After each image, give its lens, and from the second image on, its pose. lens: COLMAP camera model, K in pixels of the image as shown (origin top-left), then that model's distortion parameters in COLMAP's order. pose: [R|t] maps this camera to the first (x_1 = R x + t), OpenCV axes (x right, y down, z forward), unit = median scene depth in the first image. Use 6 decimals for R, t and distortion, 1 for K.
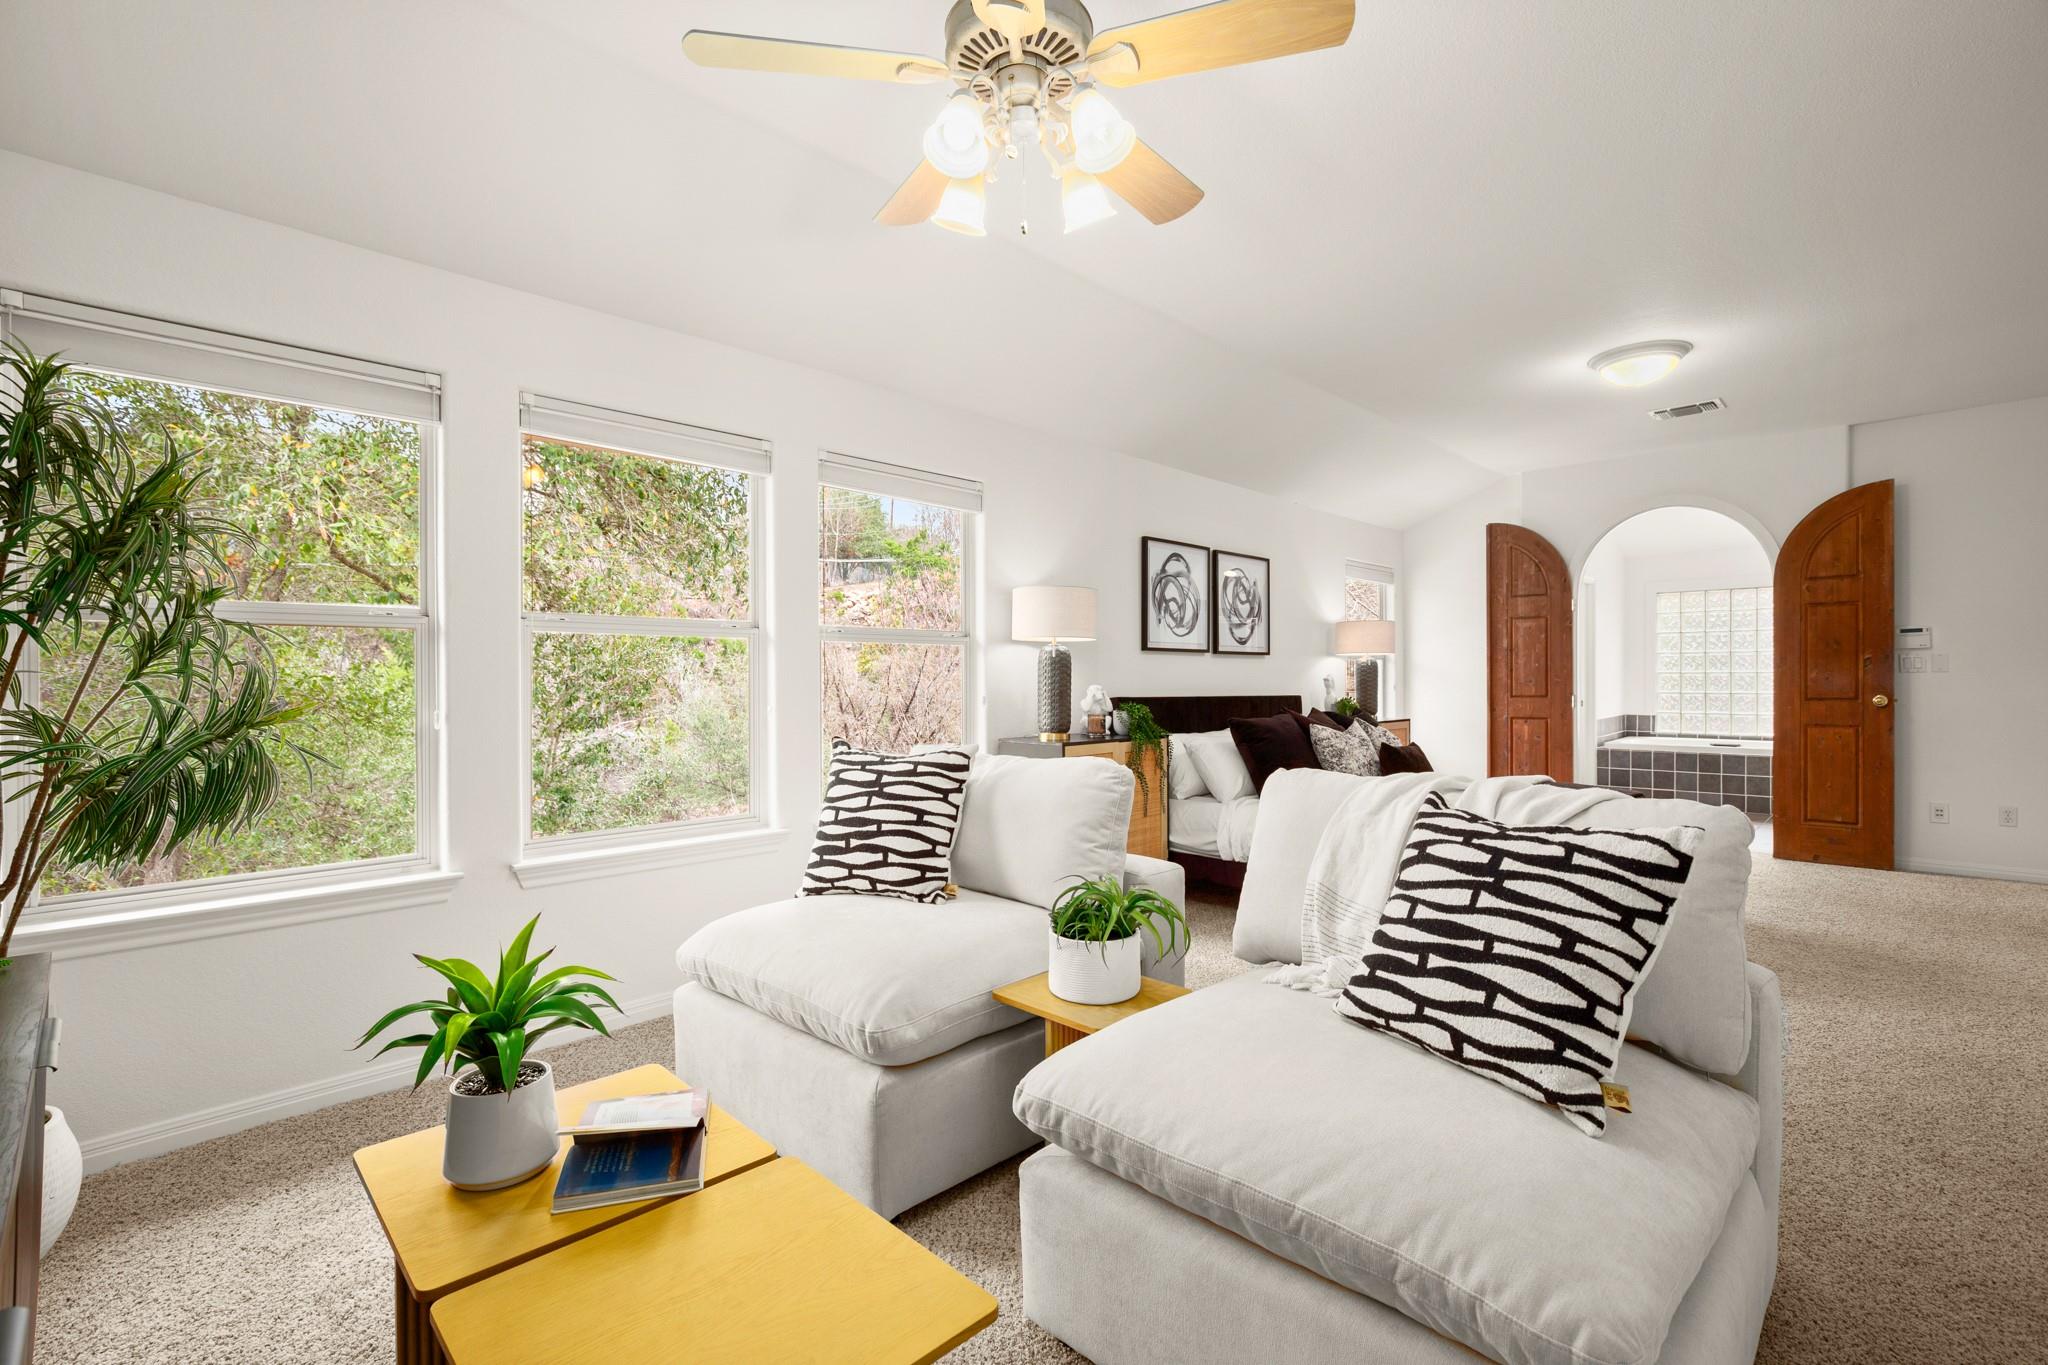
lens RADIAL K [[929.8, 0, 1025.2], [0, 929.8, 683.2], [0, 0, 1]] dist [-0.014736, 0.003832]
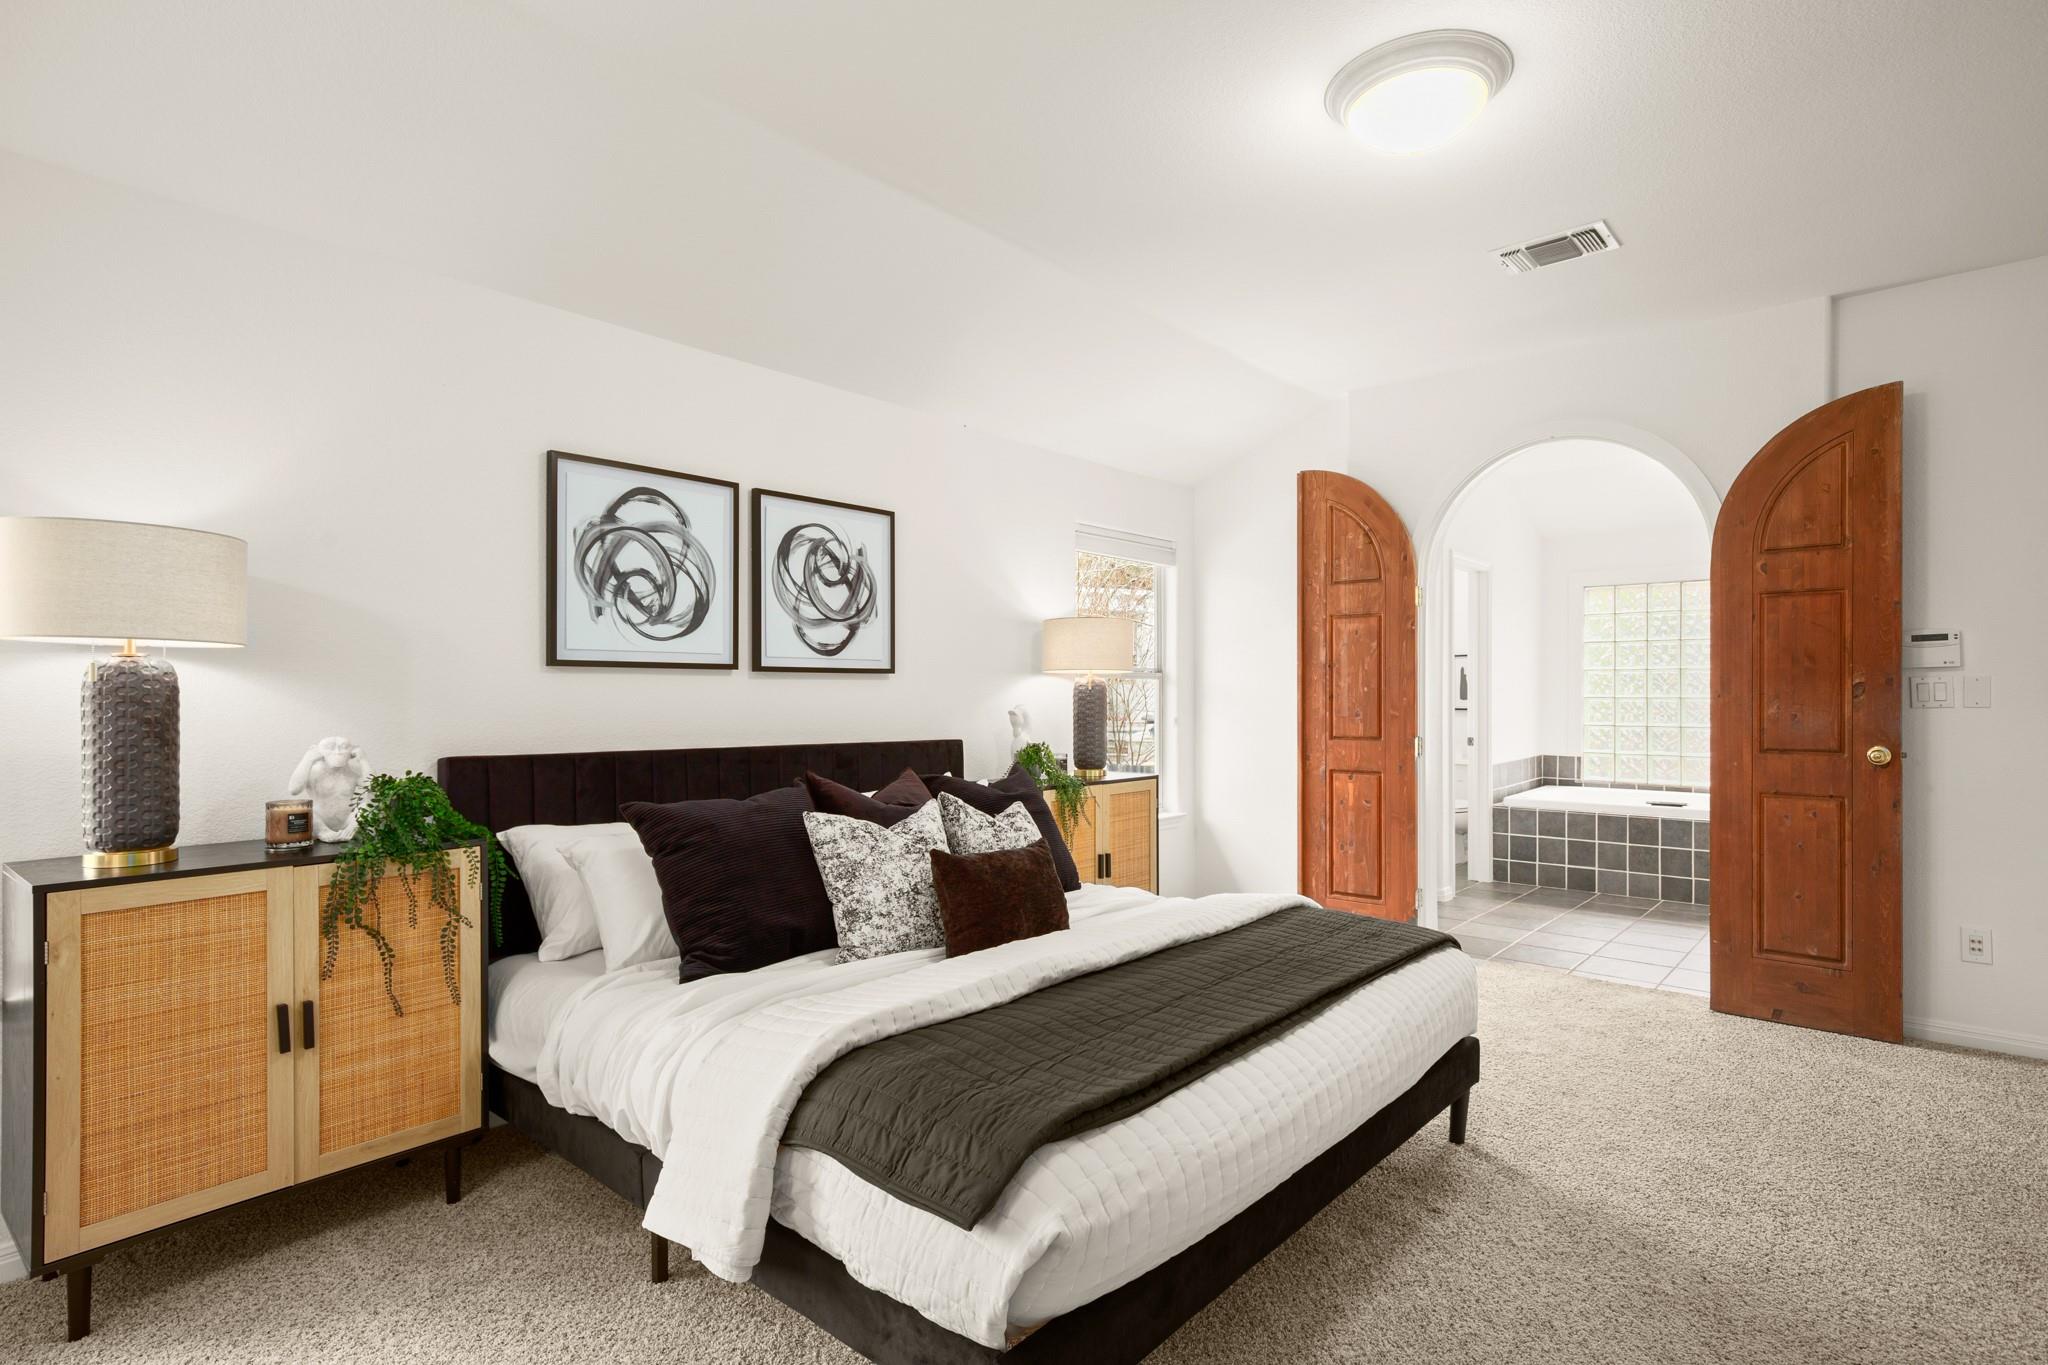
lens RADIAL K [[1052.0, 0, 1028.7], [0, 1052.0, 694.5], [0, 0, 1]] dist [0.011922, -0.001285]
pose [[0.997789, 0.003255, 0.066380, 0.324948], [-0.003068, 0.999991, -0.002914, -0.016038], [-0.066389, 0.002704, 0.997790, 0.342710]]
